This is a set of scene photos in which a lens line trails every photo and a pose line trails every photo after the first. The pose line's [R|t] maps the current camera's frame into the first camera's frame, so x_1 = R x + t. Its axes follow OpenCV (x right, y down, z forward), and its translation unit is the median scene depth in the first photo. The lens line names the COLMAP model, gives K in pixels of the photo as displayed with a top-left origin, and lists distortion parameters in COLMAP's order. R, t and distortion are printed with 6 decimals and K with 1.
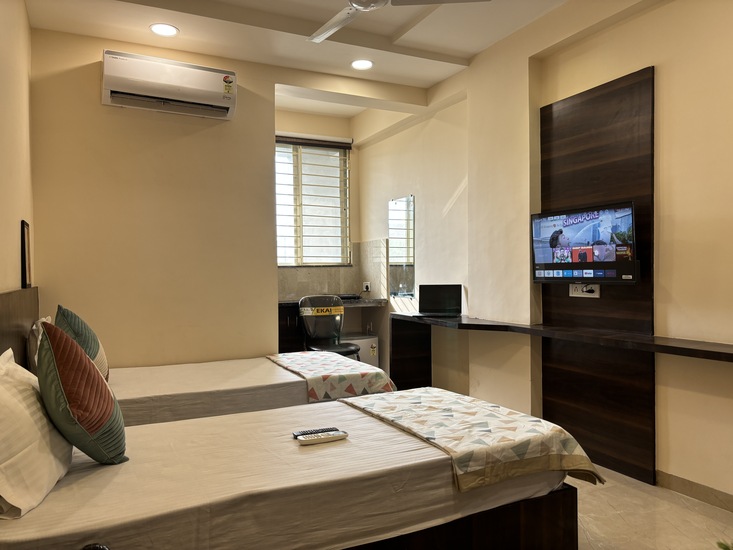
lens RADIAL K [[549.9, 0, 366.1], [0, 549.9, 281.6], [0, 0, 1]] dist [0.038940, -0.040645]
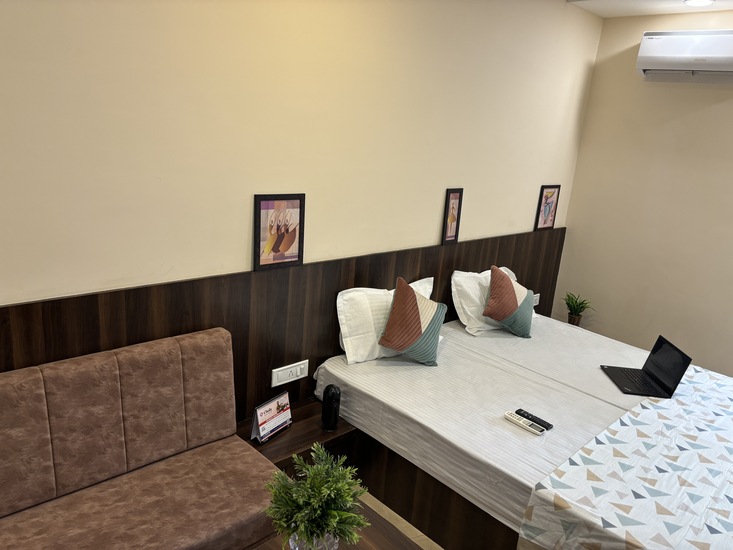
lens RADIAL K [[549.9, 0, 368.1], [0, 549.9, 278.3], [0, 0, 1]] dist [0.038940, -0.040645]
pose [[0.296149, 0.295784, -0.908189, 0.563957], [-0.102311, 0.955195, 0.277731, -0.214423], [0.949646, 0.010668, 0.313142, 0.141457]]
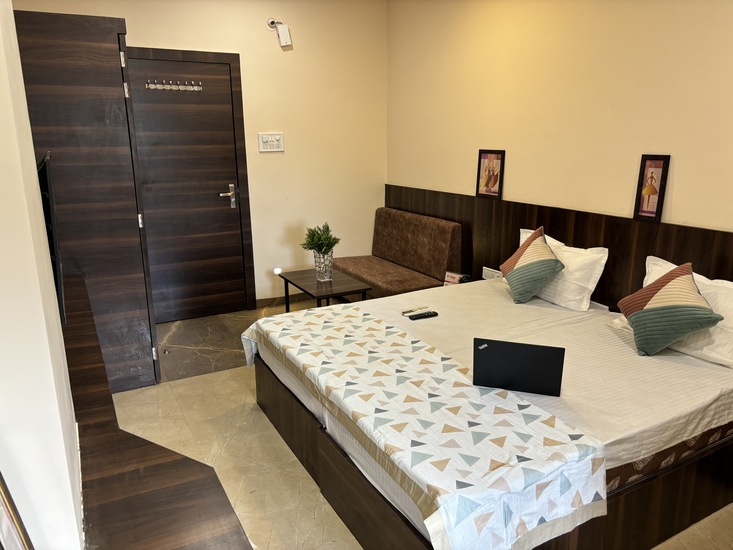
lens RADIAL K [[549.9, 0, 363.7], [0, 549.9, 274.4], [0, 0, 1]] dist [0.038940, -0.040645]
pose [[-0.999206, 0.026543, -0.029721, 0.097739], [0.017762, 0.964341, 0.264067, -0.160765], [0.035671, 0.263329, -0.964046, 1.590197]]
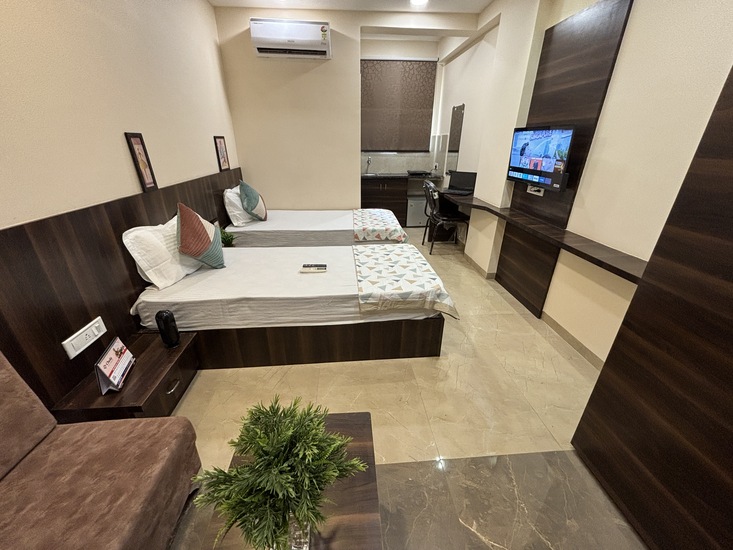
lens RADIAL K [[293.4, 0, 365.0], [0, 293.4, 273.8], [0, 0, 1]] dist [-0.003977, 0.001000]
pose [[0.926185, 0.169190, -0.336981, 0.292996], [-0.020724, 0.915173, 0.402528, -0.084599], [0.376500, -0.365832, 0.851126, 0.114739]]
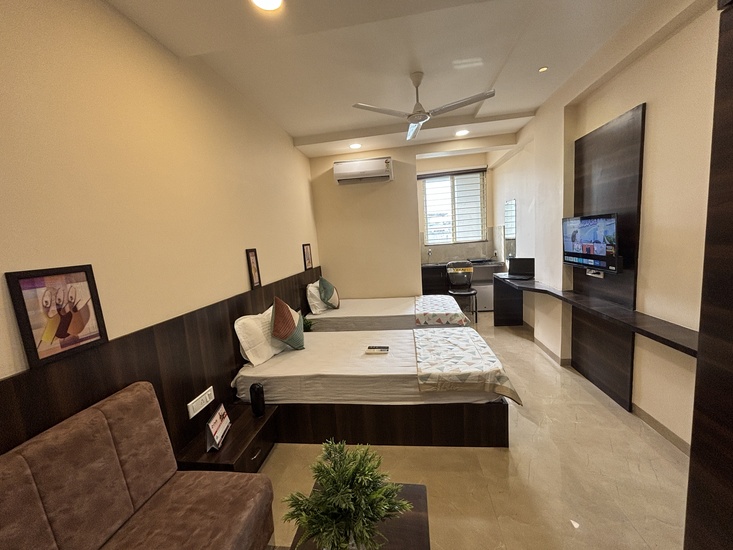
lens RADIAL K [[293.4, 0, 366.3], [0, 293.4, 274.4], [0, 0, 1]] dist [-0.003977, 0.001000]
pose [[0.825077, 0.021910, -0.564595, 0.351285], [0.054948, 0.991400, 0.118772, -0.106667], [0.562342, -0.129019, 0.816777, 0.041712]]
